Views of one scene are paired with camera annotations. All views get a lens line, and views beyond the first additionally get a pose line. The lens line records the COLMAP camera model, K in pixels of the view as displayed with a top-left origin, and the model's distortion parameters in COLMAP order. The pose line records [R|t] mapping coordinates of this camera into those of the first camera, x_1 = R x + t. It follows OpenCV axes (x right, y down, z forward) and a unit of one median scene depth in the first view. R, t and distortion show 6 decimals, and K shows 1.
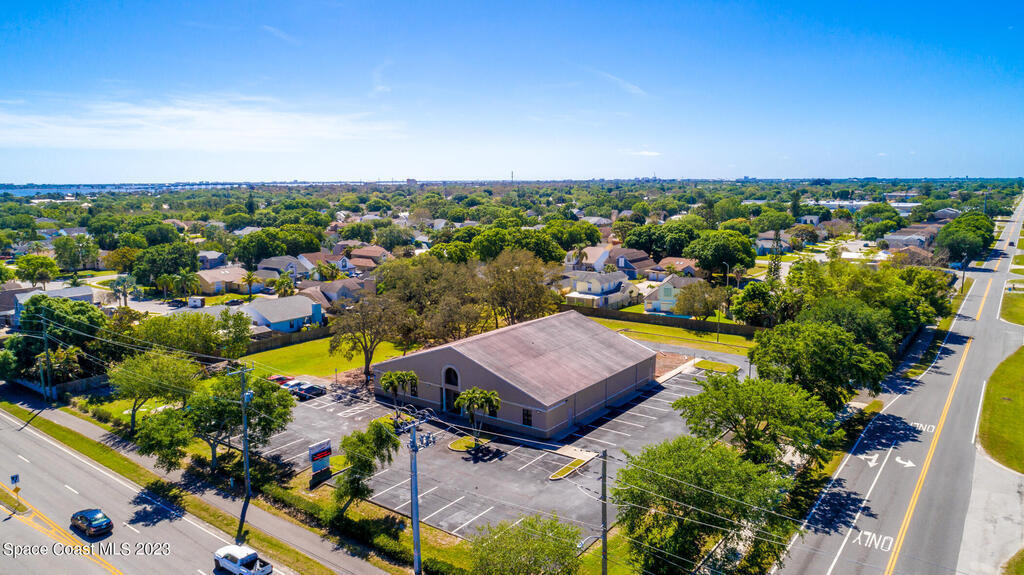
lens RADIAL K [[685.6, 0, 512.0], [0, 685.6, 287.5], [0, 0, 1]] dist [-0.012041, 0.000287]
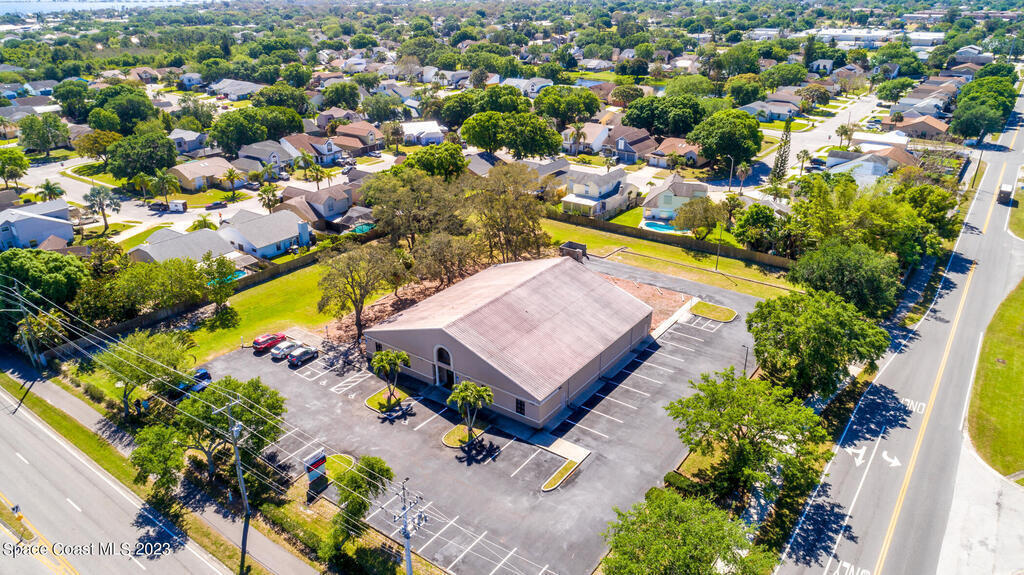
lens RADIAL K [[685.6, 0, 512.0], [0, 685.6, 287.5], [0, 0, 1]] dist [-0.012041, 0.000287]
pose [[0.999973, -0.005114, 0.005340, 0.004978], [0.003553, 0.965749, 0.259455, -0.214716], [-0.006484, -0.259429, 0.965740, 0.071986]]
